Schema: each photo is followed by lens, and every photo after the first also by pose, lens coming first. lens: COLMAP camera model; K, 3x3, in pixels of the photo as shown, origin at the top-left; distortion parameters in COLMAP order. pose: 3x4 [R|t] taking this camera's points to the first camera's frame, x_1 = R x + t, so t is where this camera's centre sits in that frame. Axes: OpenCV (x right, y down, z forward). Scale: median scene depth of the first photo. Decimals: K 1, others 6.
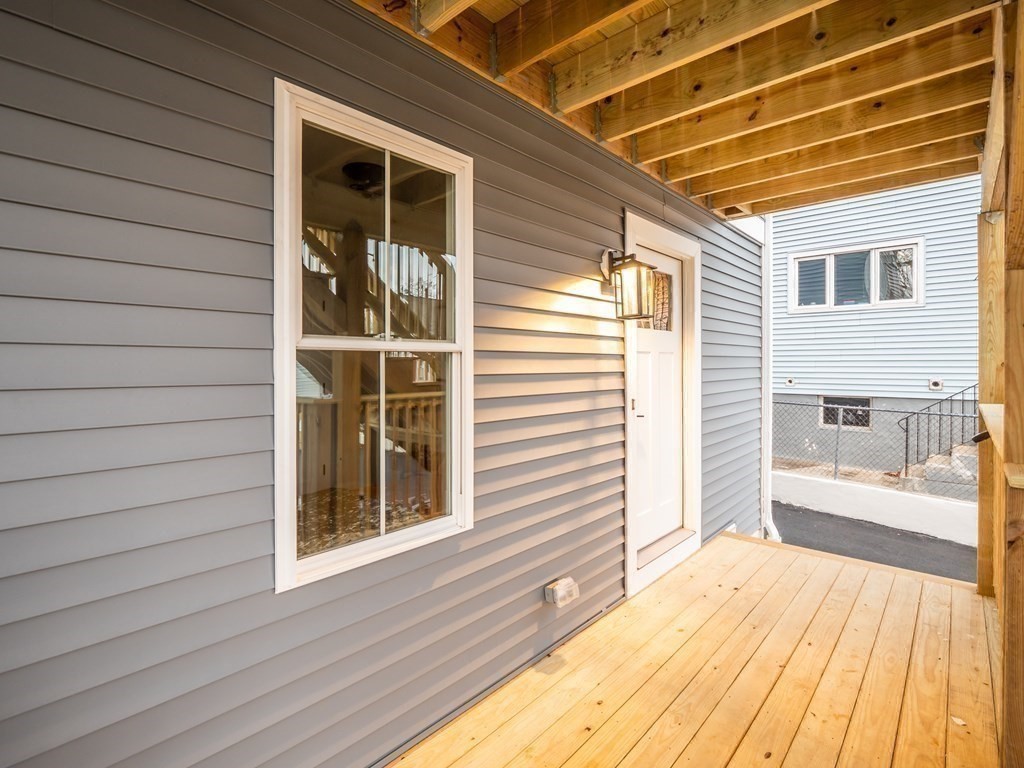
lens RADIAL K [[530.5, 0, 511.2], [0, 530.5, 367.8], [0, 0, 1]] dist [-0.021797, 0.000886]
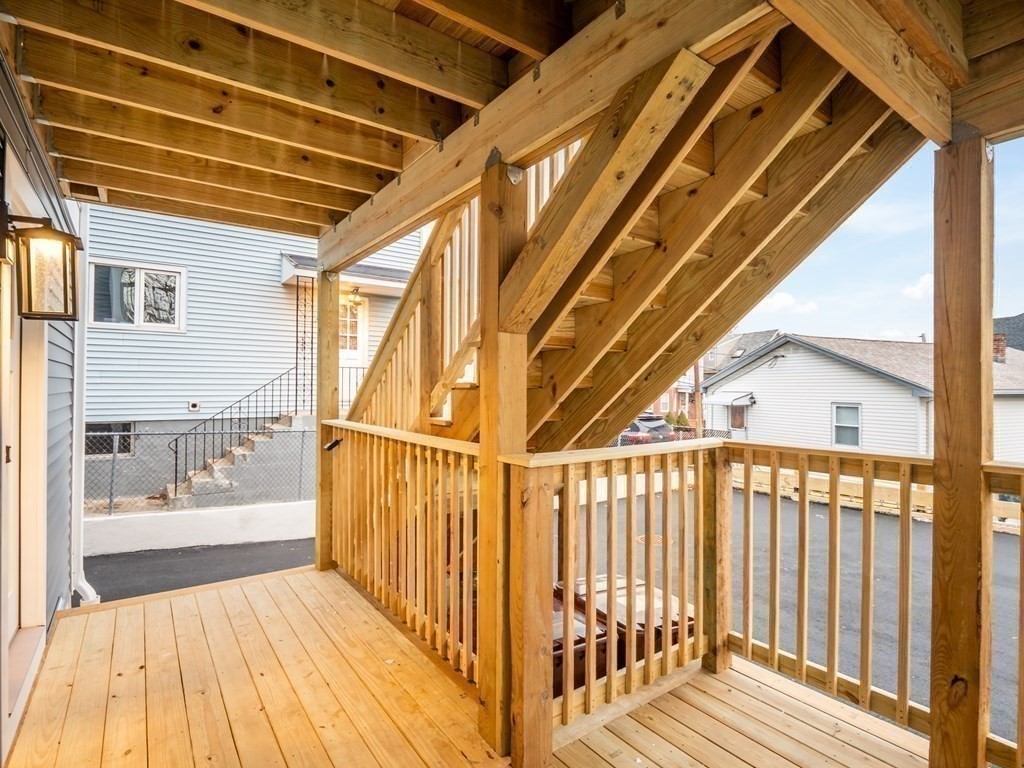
lens RADIAL K [[525.0, 0, 511.2], [0, 525.0, 388.6], [0, 0, 1]] dist [-0.002059, -0.001709]
pose [[0.188725, 0.000385, 0.982030, -0.258090], [-0.001219, 0.999999, -0.000158, -0.009558], [-0.982029, -0.001167, 0.188726, 0.291710]]
